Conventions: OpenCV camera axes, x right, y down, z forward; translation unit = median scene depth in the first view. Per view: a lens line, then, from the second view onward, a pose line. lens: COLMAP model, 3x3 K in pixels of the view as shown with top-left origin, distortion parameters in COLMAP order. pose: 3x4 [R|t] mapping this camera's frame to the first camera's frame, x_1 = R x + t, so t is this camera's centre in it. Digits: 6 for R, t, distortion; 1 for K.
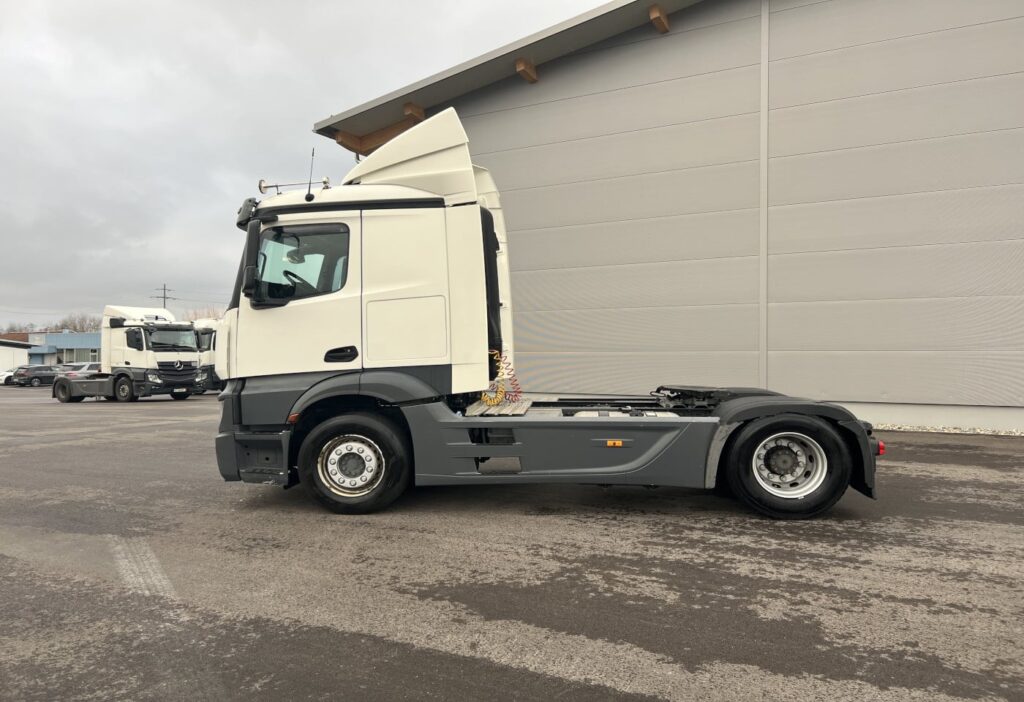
lens RADIAL K [[765.3, 0, 511.5], [0, 765.3, 340.8], [0, 0, 1]] dist [0.025427, -0.024938]
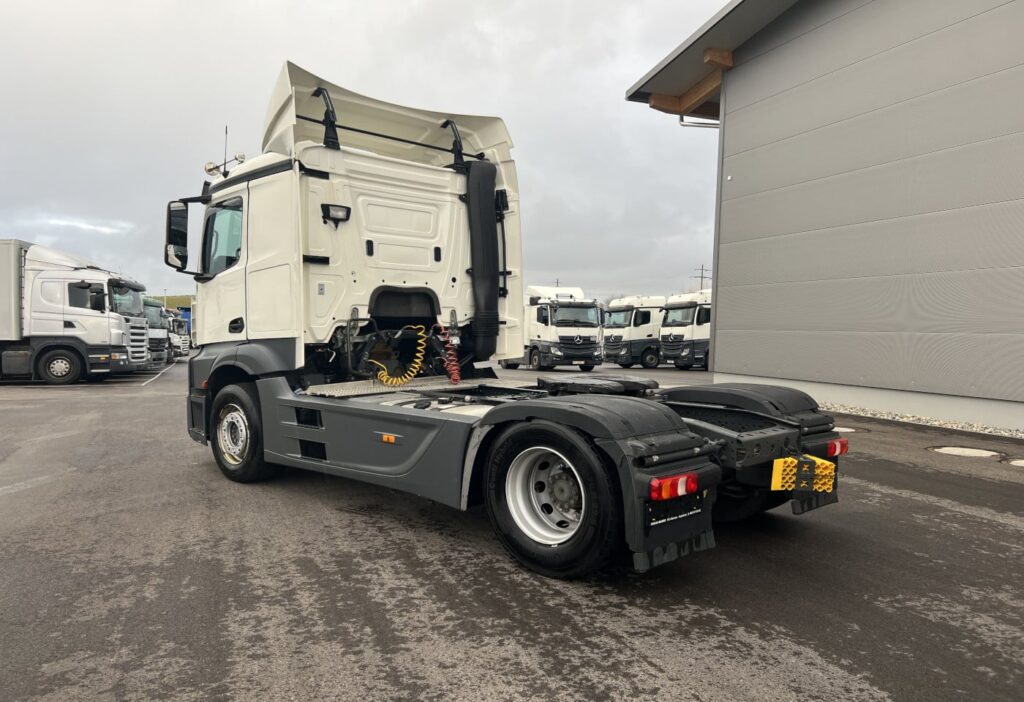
lens RADIAL K [[765.3, 0, 517.2], [0, 765.3, 357.7], [0, 0, 1]] dist [0.025427, -0.024938]
pose [[0.782322, 0.037312, -0.621756, 0.175060], [-0.005829, 0.998599, 0.052593, 0.001101], [0.622847, -0.037520, 0.781443, 0.105858]]
